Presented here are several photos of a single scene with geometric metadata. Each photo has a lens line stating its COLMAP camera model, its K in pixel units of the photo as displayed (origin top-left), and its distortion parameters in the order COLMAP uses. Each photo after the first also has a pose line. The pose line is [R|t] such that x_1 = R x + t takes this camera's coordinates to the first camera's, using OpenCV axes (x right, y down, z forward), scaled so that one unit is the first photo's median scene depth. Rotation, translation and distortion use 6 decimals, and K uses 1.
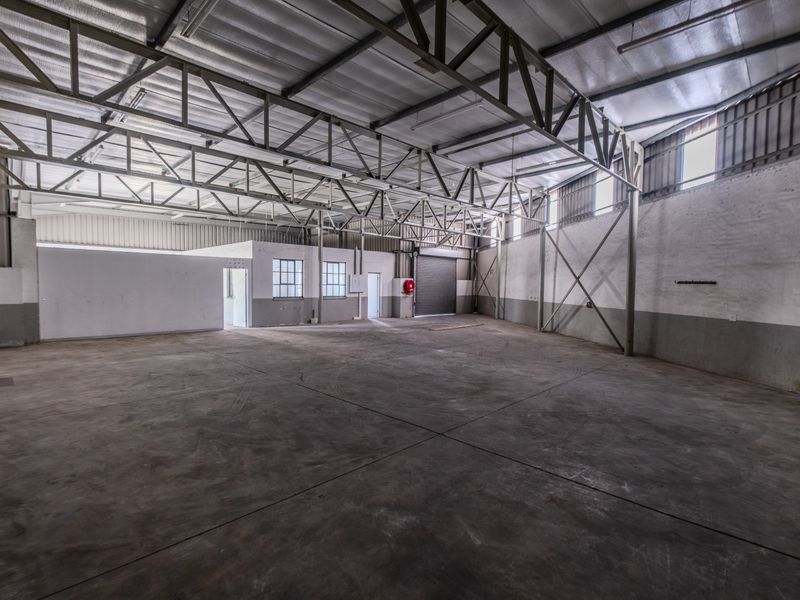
lens RADIAL K [[397.7, 0, 397.1], [0, 397.7, 301.6], [0, 0, 1]] dist [-0.016804, 0.002196]
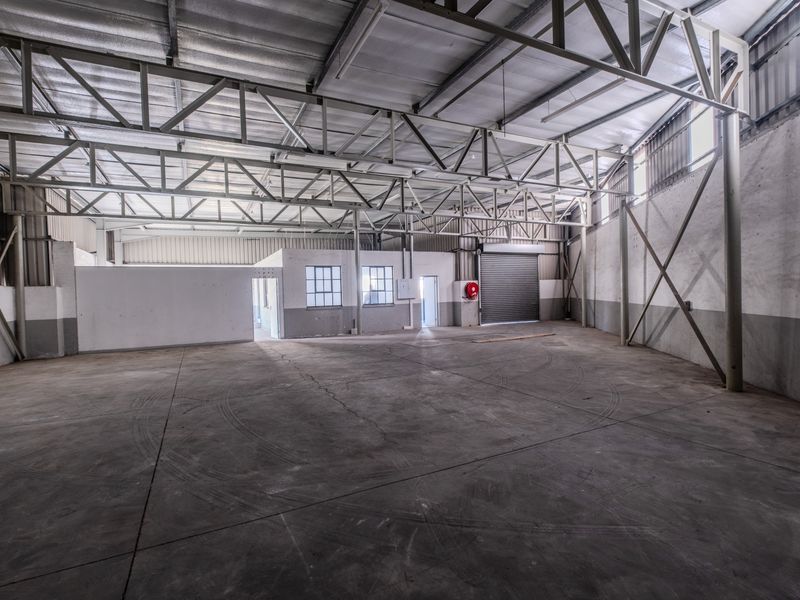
lens RADIAL K [[397.7, 0, 396.3], [0, 397.7, 300.5], [0, 0, 1]] dist [-0.016804, 0.002196]
pose [[0.946590, -0.030526, -0.320991, 0.203197], [0.024017, 0.999418, -0.024218, 0.002045], [0.321543, 0.015215, 0.946773, 0.186907]]
